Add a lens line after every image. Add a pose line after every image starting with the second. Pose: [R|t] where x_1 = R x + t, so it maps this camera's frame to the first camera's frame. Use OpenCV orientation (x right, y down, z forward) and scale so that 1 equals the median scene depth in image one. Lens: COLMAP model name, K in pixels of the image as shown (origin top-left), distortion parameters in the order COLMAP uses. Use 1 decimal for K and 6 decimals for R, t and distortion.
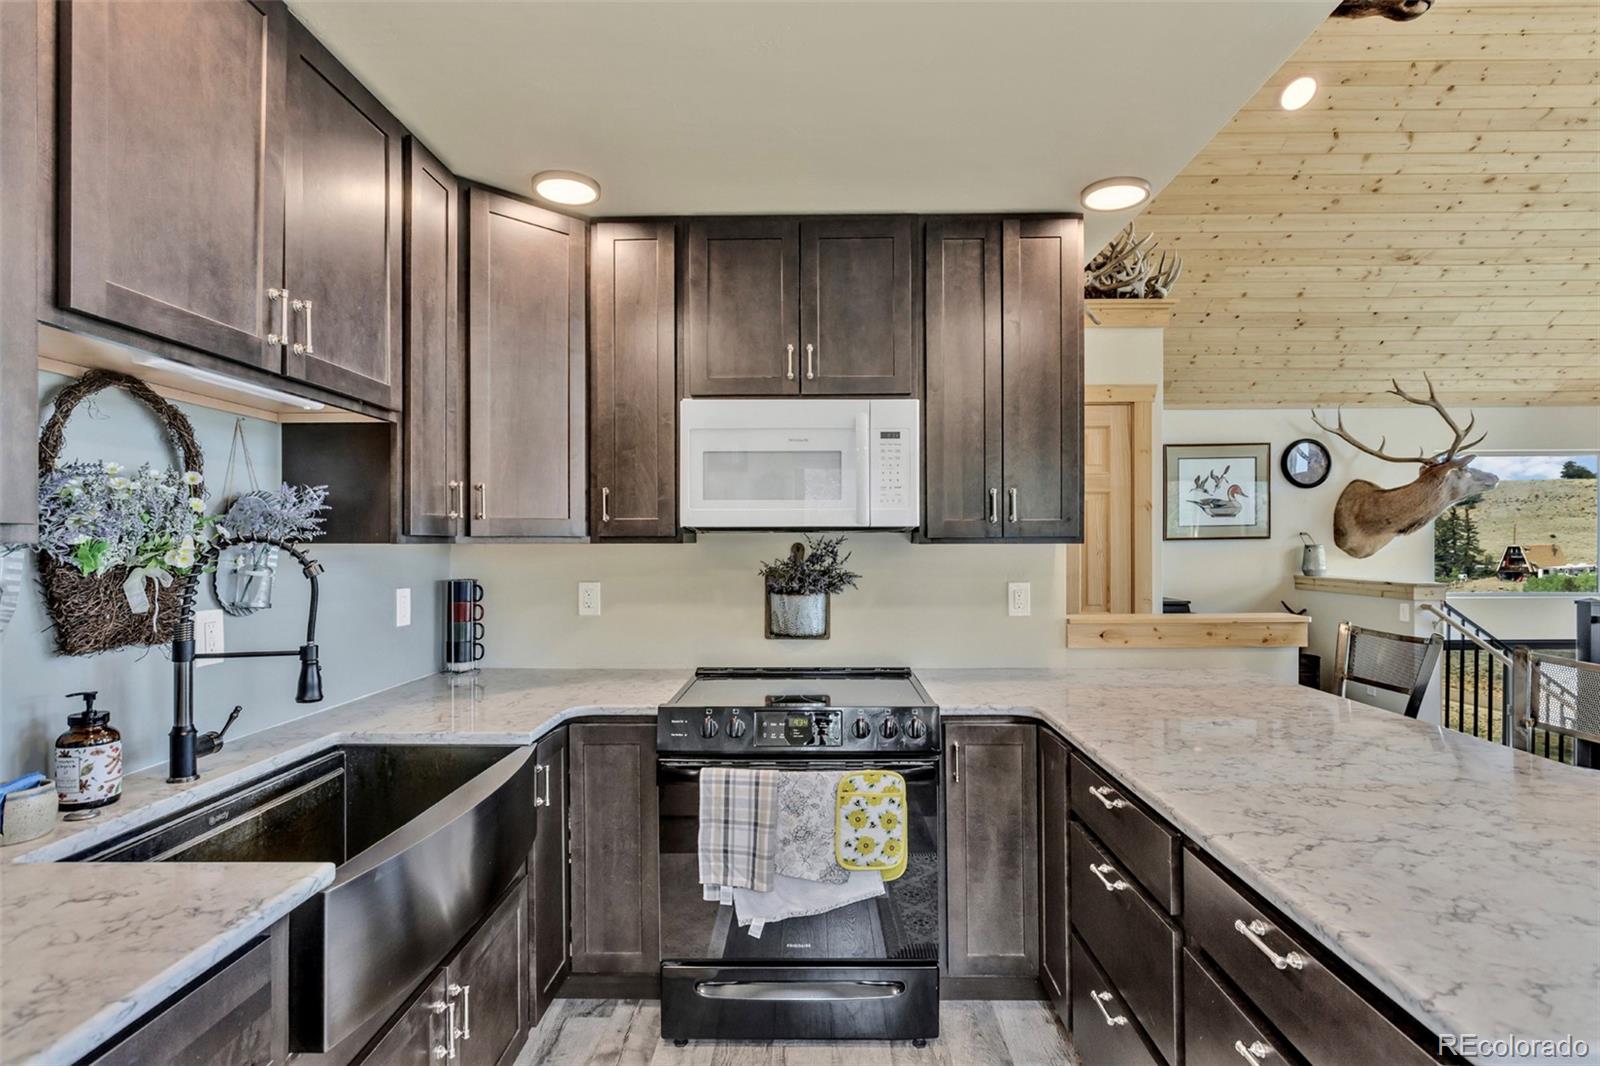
lens RADIAL K [[805.4, 0, 813.3], [0, 805.4, 545.7], [0, 0, 1]] dist [0.005486, 0.002417]
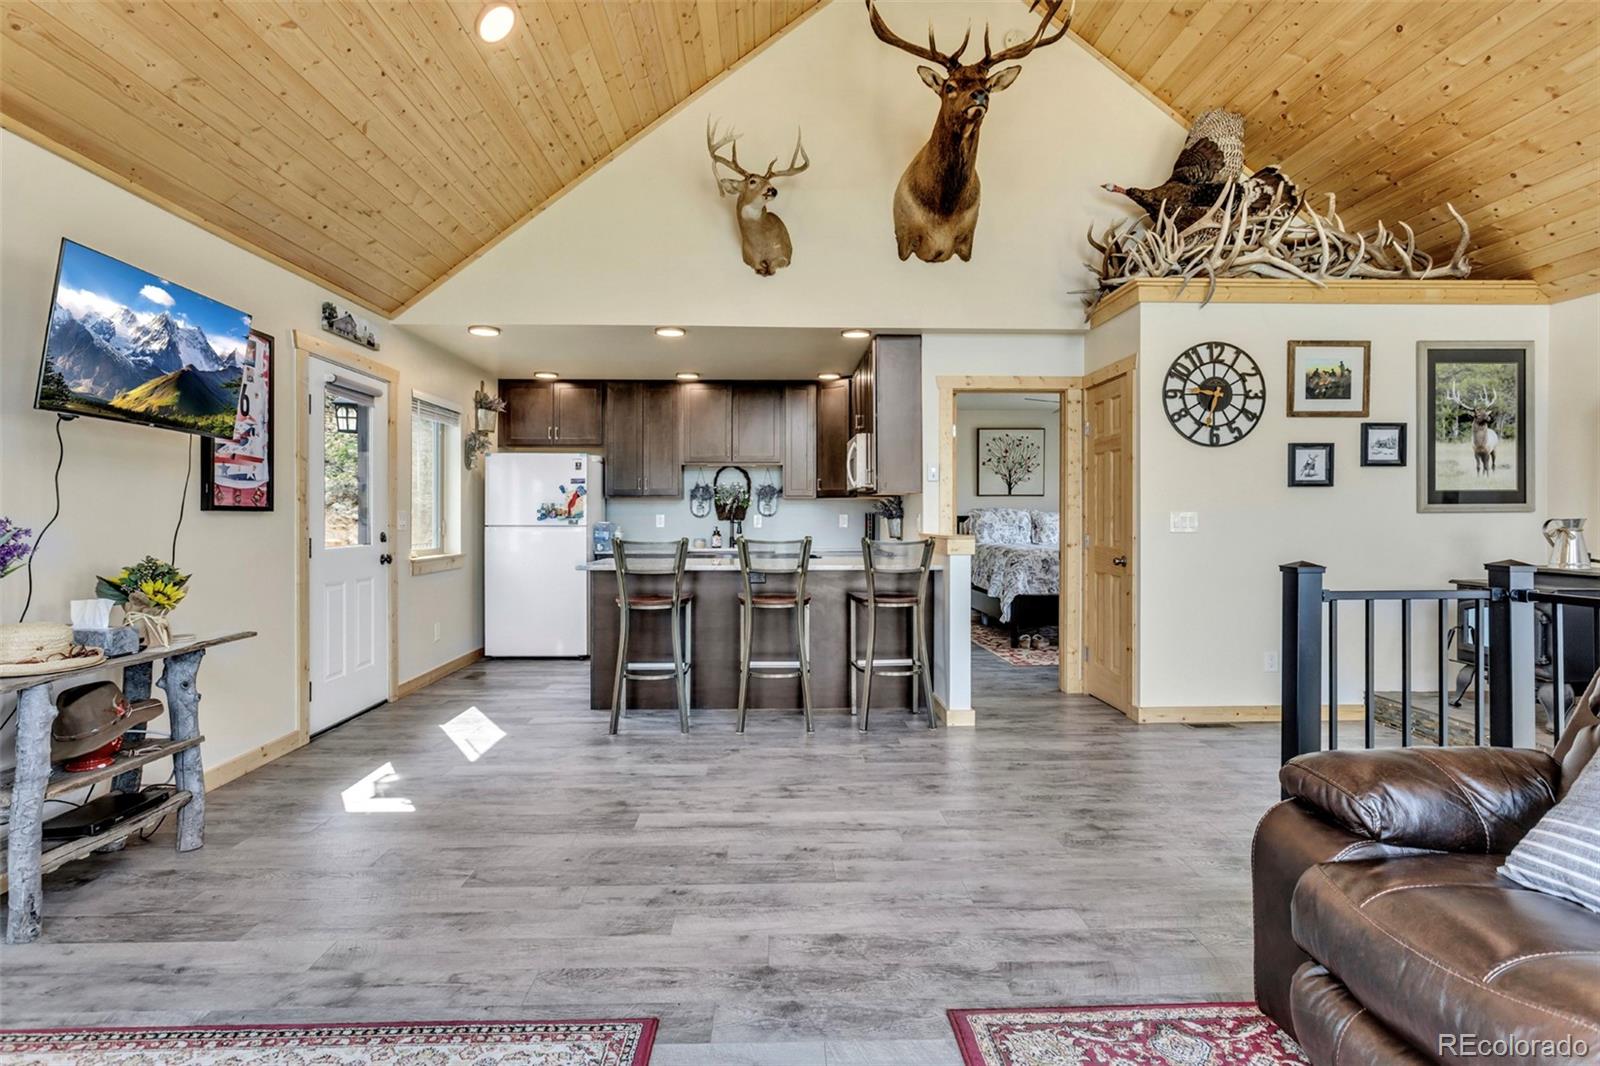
lens RADIAL K [[805.4, 0, 804.8], [0, 805.4, 509.6], [0, 0, 1]] dist [0.005486, 0.002417]
pose [[0.046832, -0.004728, -0.998892, 1.069711], [-0.004460, 0.999978, -0.004943, 0.021923], [0.998893, 0.004686, 0.046810, 0.318232]]
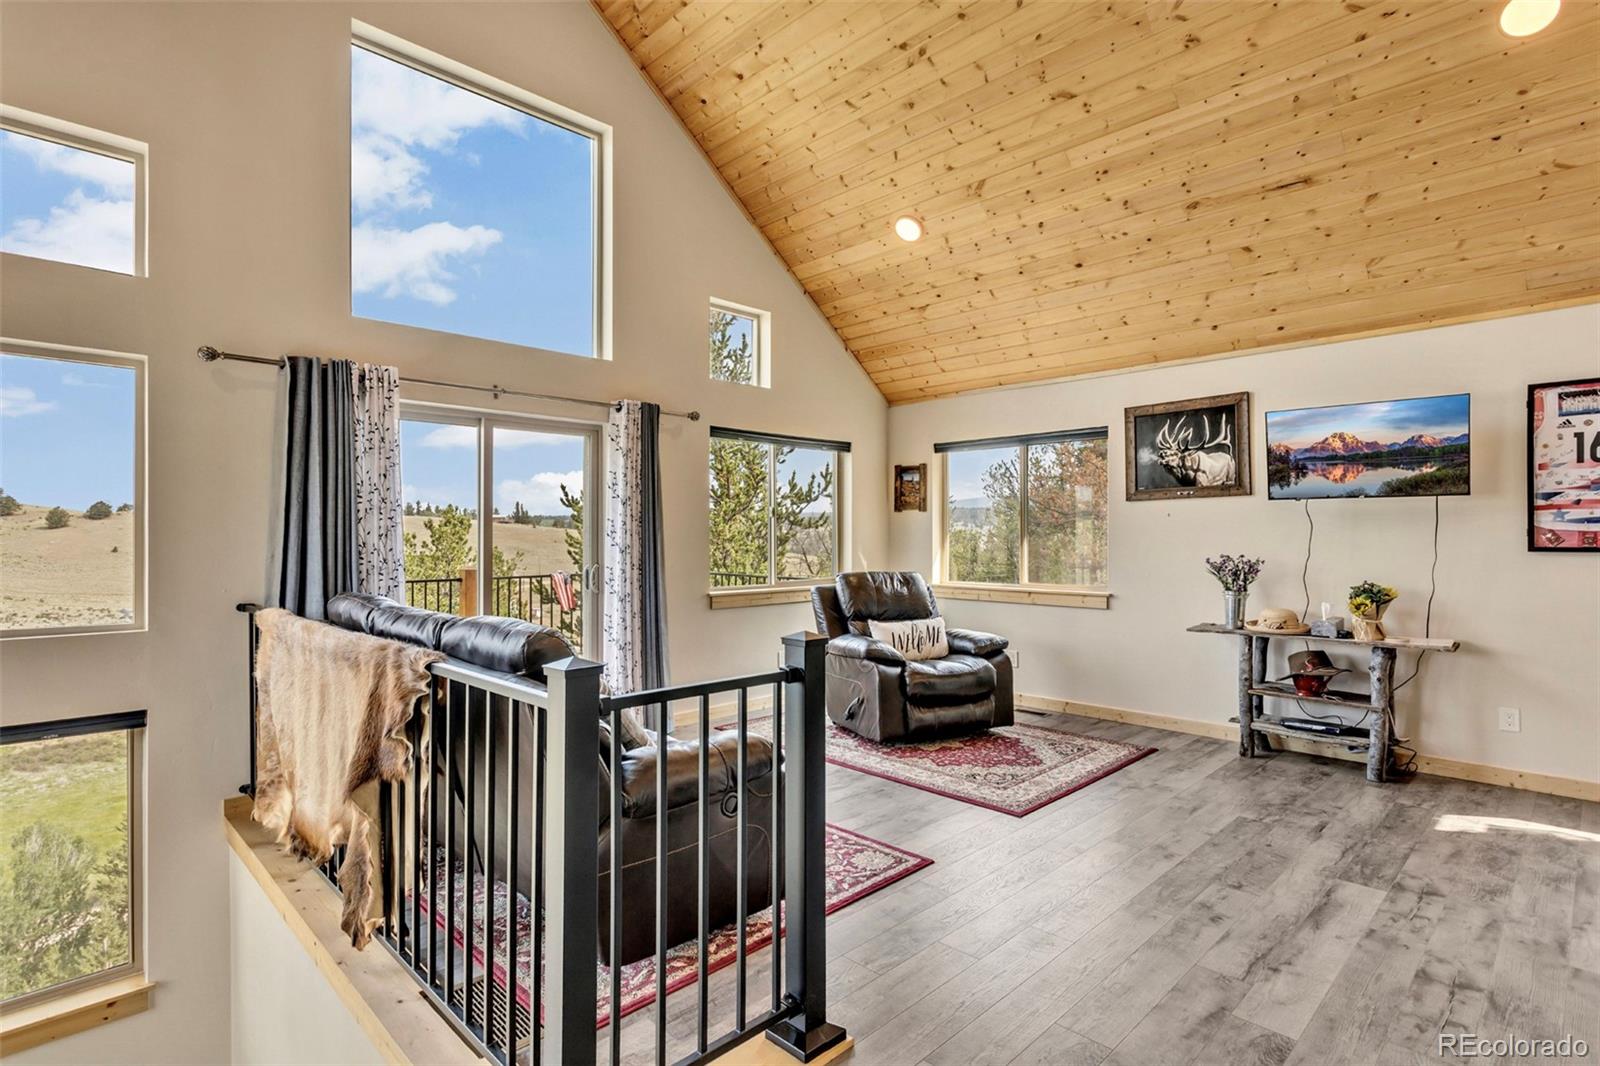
lens RADIAL K [[805.4, 0, 793.2], [0, 805.4, 530.7], [0, 0, 1]] dist [0.005486, 0.002417]
pose [[-0.705589, 0.008529, 0.708570, 0.419518], [0.006433, 0.999963, -0.005629, 0.003909], [-0.708592, 0.000587, -0.705618, 0.845461]]
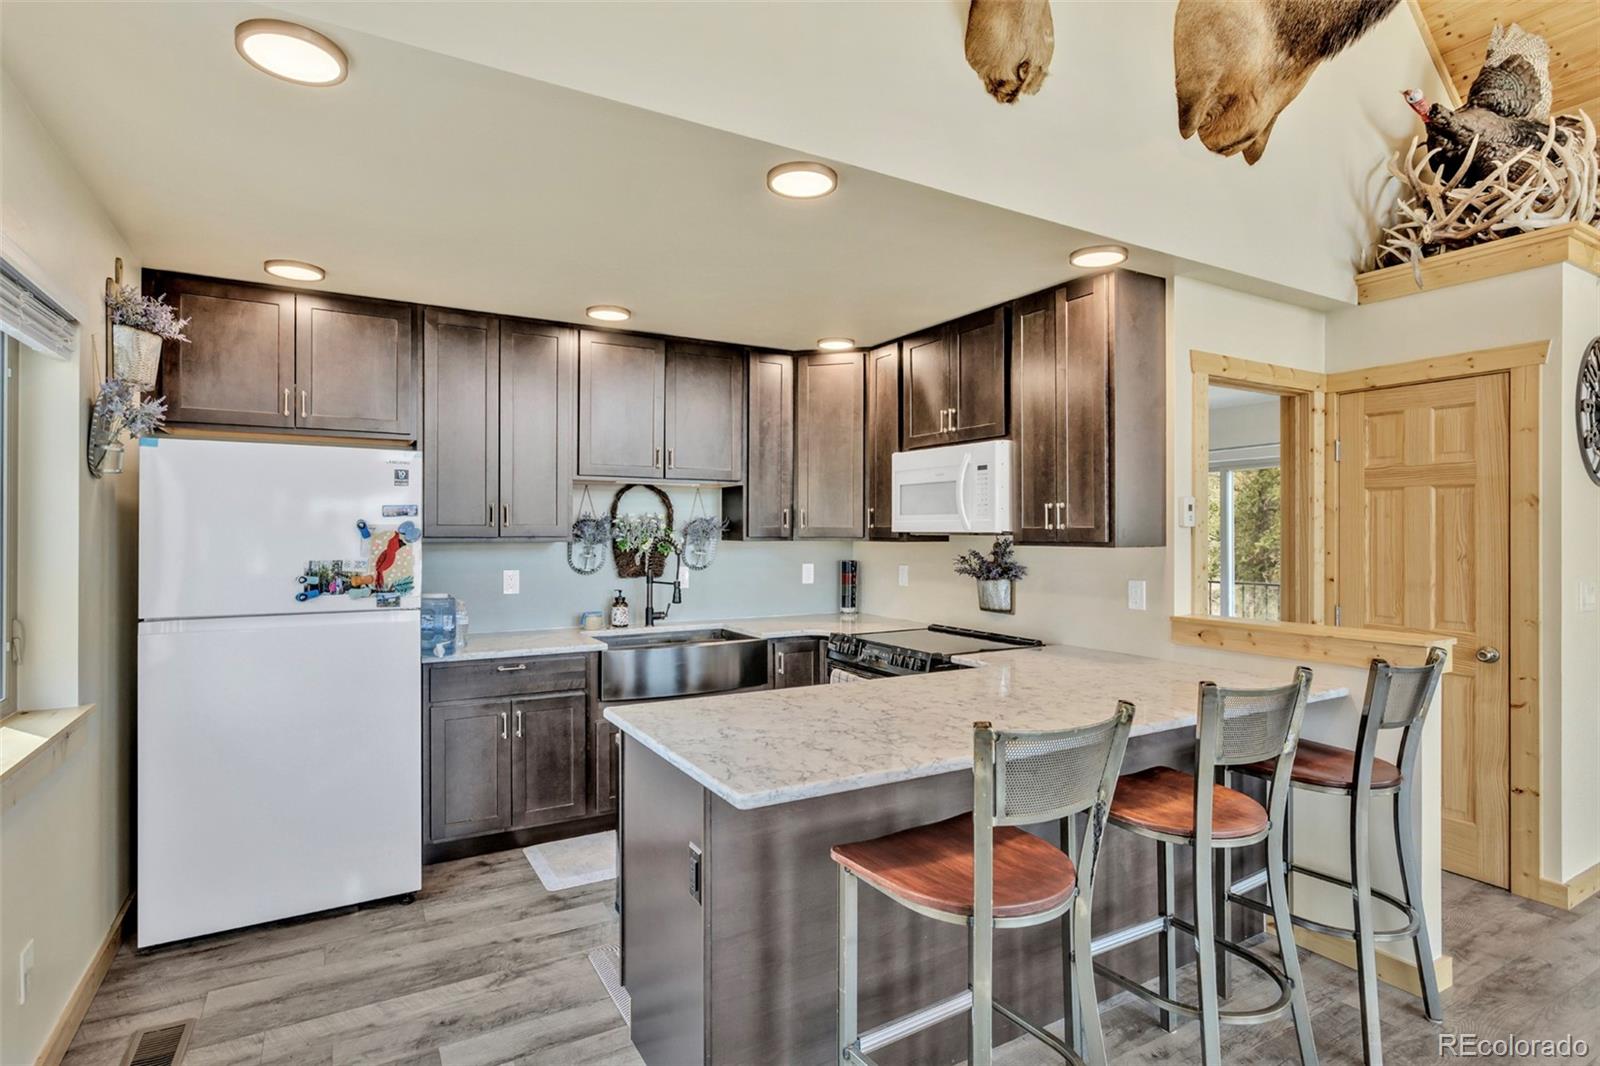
lens RADIAL K [[805.4, 0, 813.4], [0, 805.4, 521.7], [0, 0, 1]] dist [0.005486, 0.002417]
pose [[0.521492, -0.006391, -0.853232, 0.498435], [-0.005449, 0.999927, -0.010821, -0.011210], [0.853239, 0.010292, 0.521419, 0.008128]]
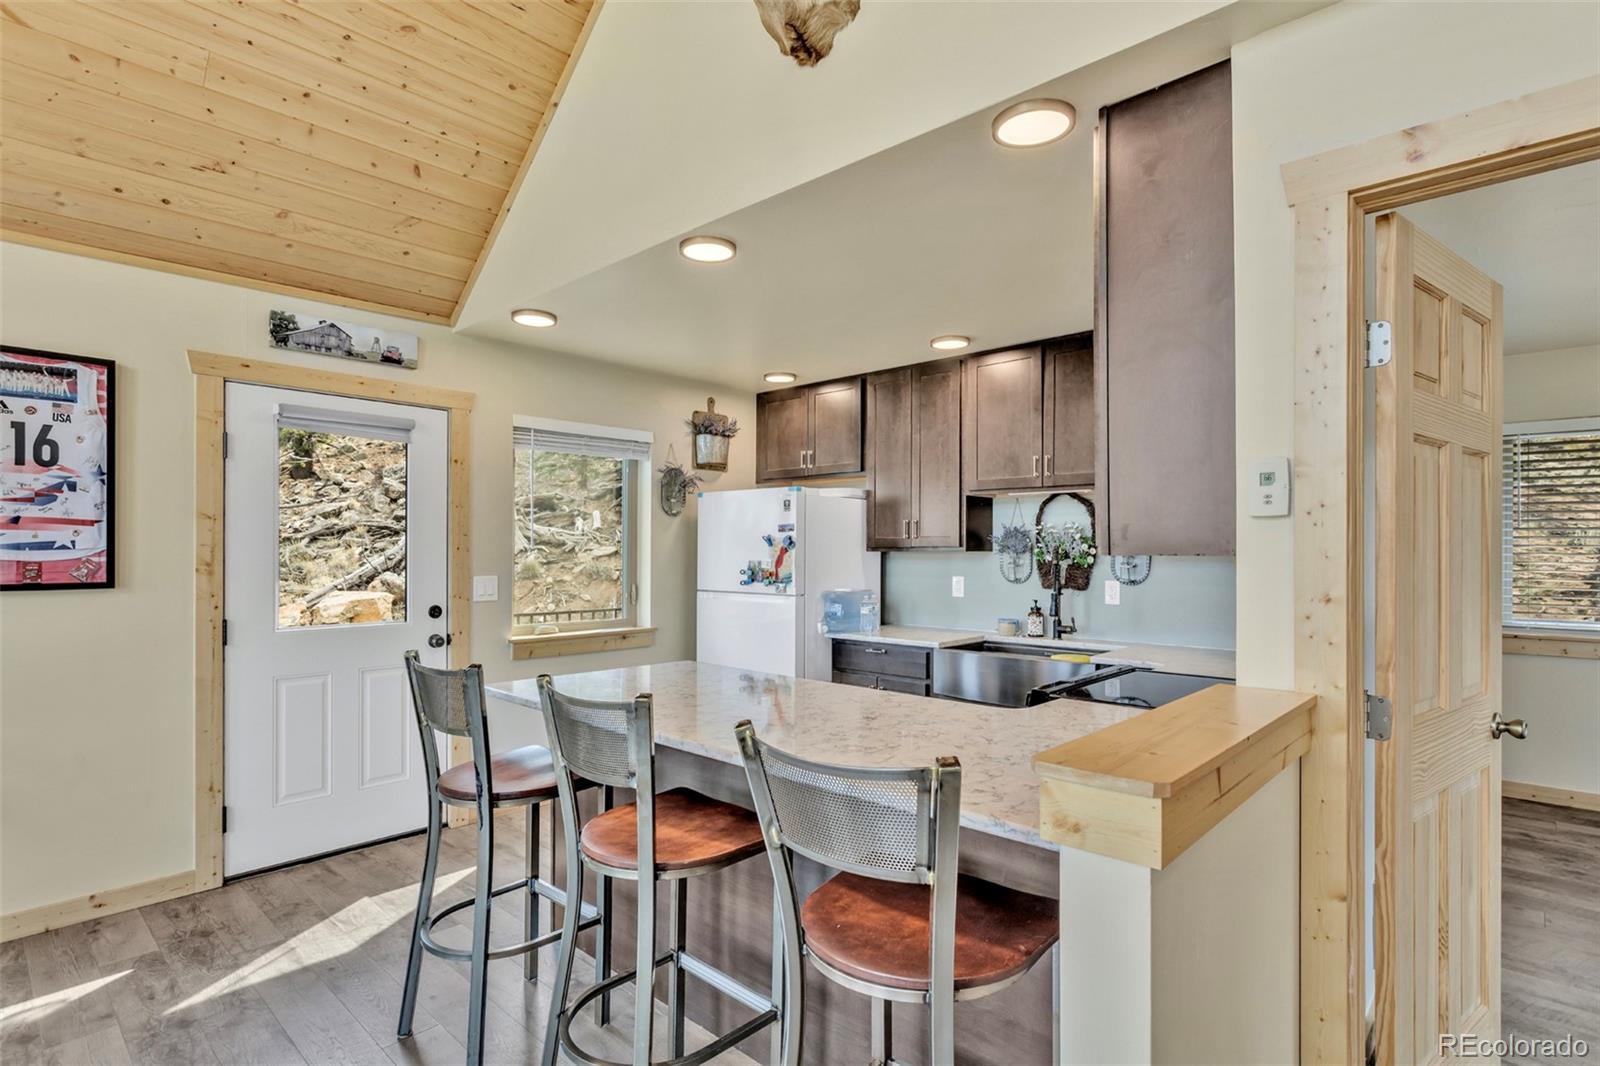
lens RADIAL K [[805.4, 0, 789.8], [0, 805.4, 548.2], [0, 0, 1]] dist [0.005486, 0.002417]
pose [[-0.673813, 0.000272, -0.738902, 0.481625], [-0.003105, 0.999990, 0.003199, -0.005893], [0.738895, 0.004450, -0.673806, 0.568116]]
